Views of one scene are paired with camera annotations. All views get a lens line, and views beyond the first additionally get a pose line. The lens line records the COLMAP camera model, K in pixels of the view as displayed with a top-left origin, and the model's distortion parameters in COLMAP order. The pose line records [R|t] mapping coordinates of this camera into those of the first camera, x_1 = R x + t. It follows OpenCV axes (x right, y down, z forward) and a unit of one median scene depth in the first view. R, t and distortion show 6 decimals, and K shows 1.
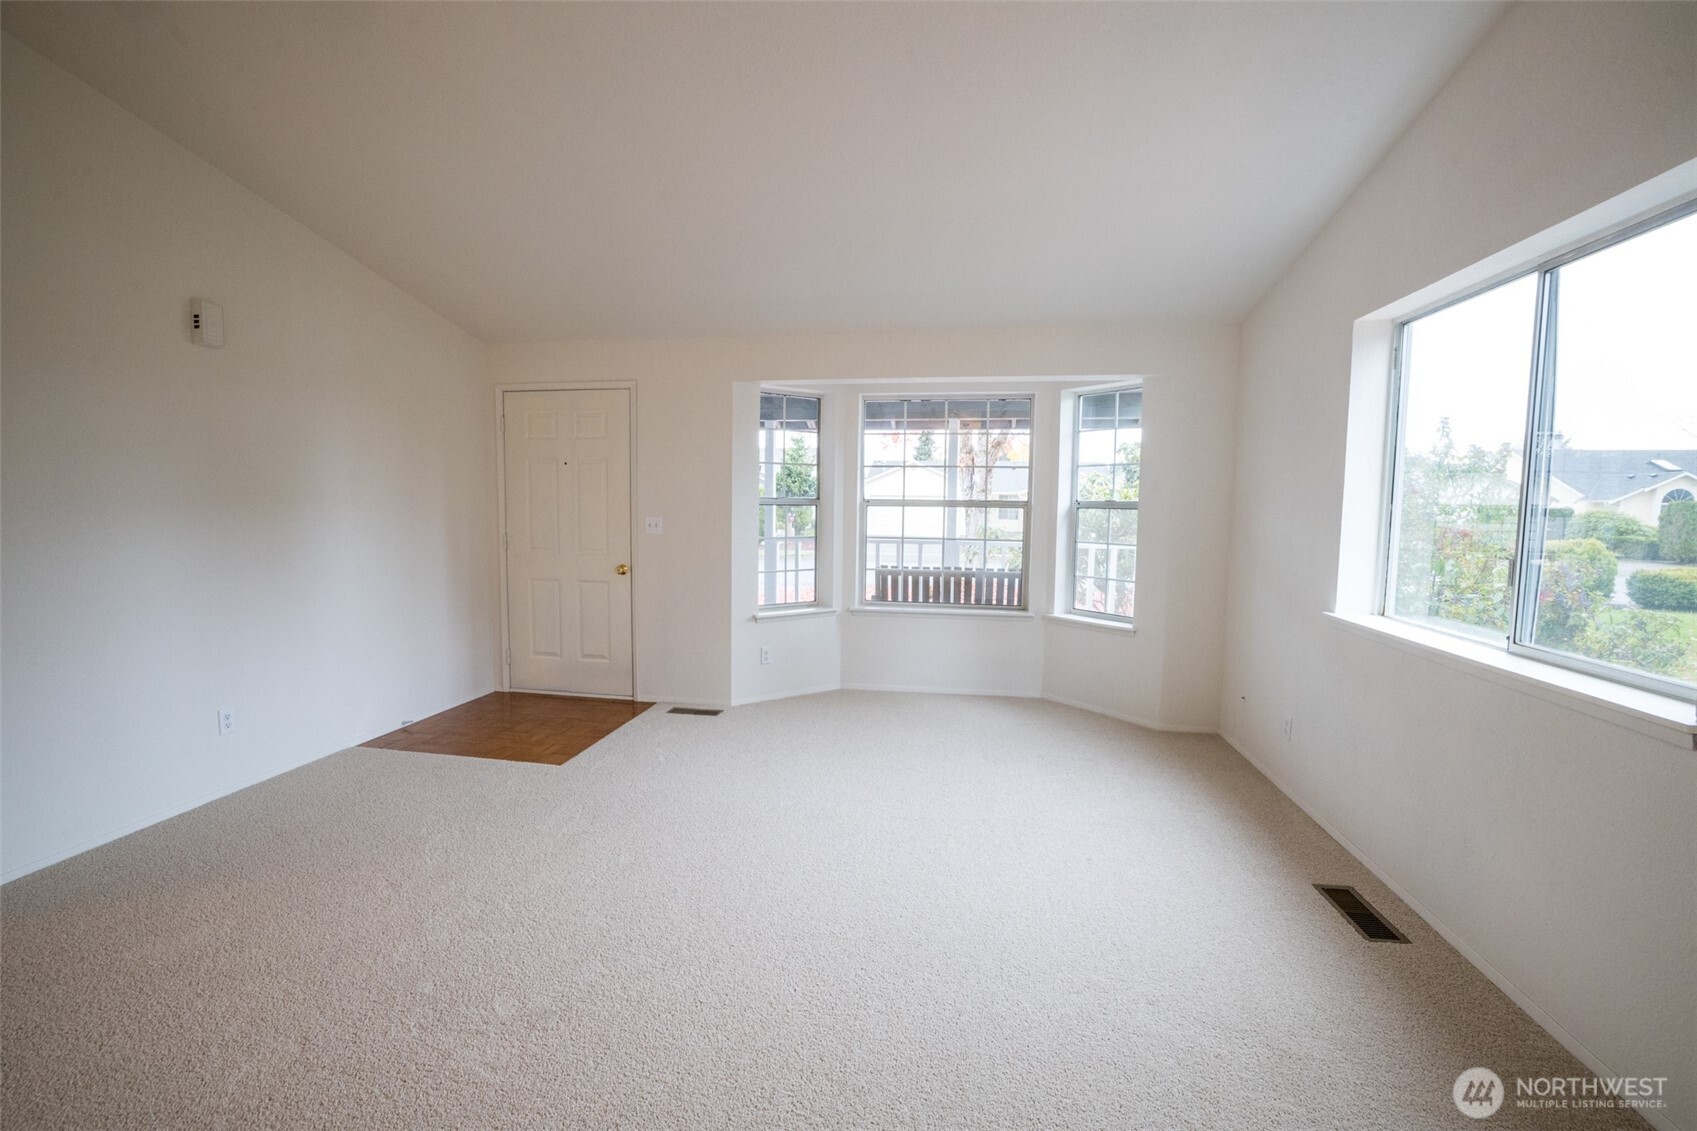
lens RADIAL K [[753.5, 0, 838.7], [0, 753.5, 563.9], [0, 0, 1]] dist [0.001109, 0.002792]
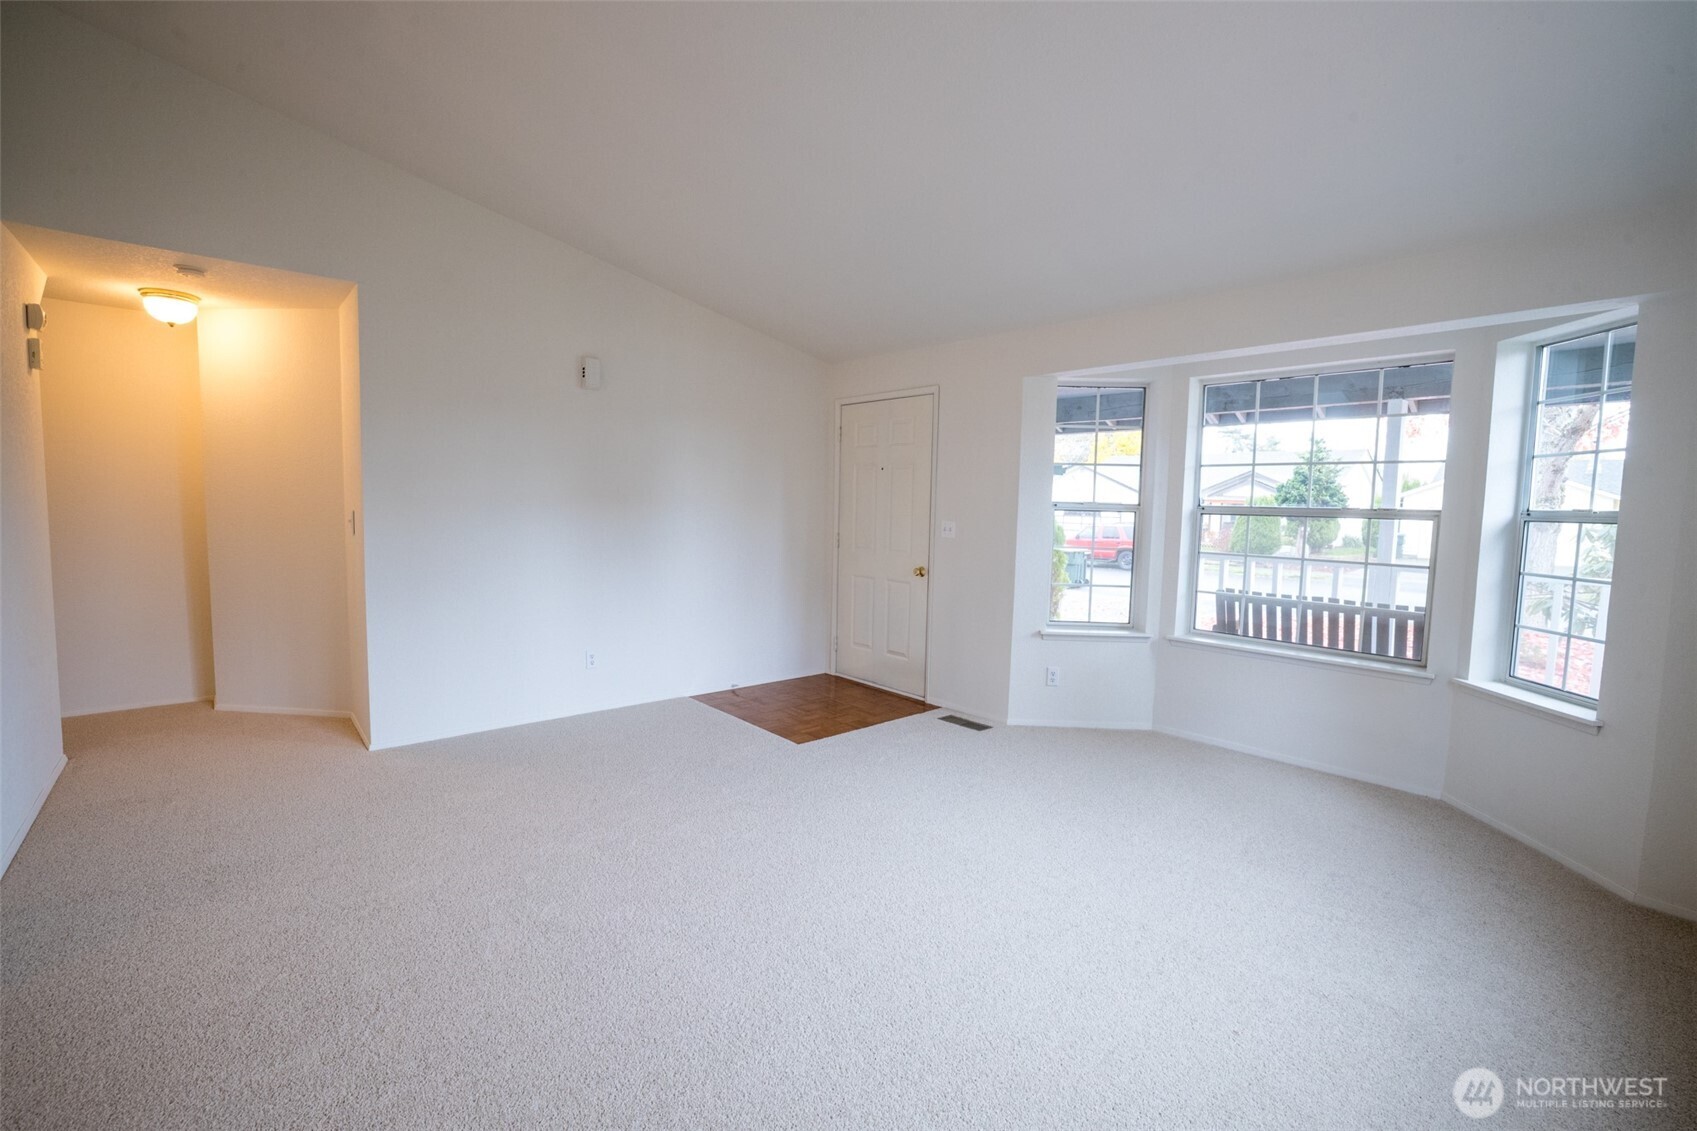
lens RADIAL K [[753.5, 0, 847.2], [0, 753.5, 565.9], [0, 0, 1]] dist [0.001109, 0.002792]
pose [[0.786565, 0.058121, -0.614766, 0.259770], [-0.064314, 0.997857, 0.012052, -0.006632], [0.614149, 0.030058, 0.788618, 0.130379]]
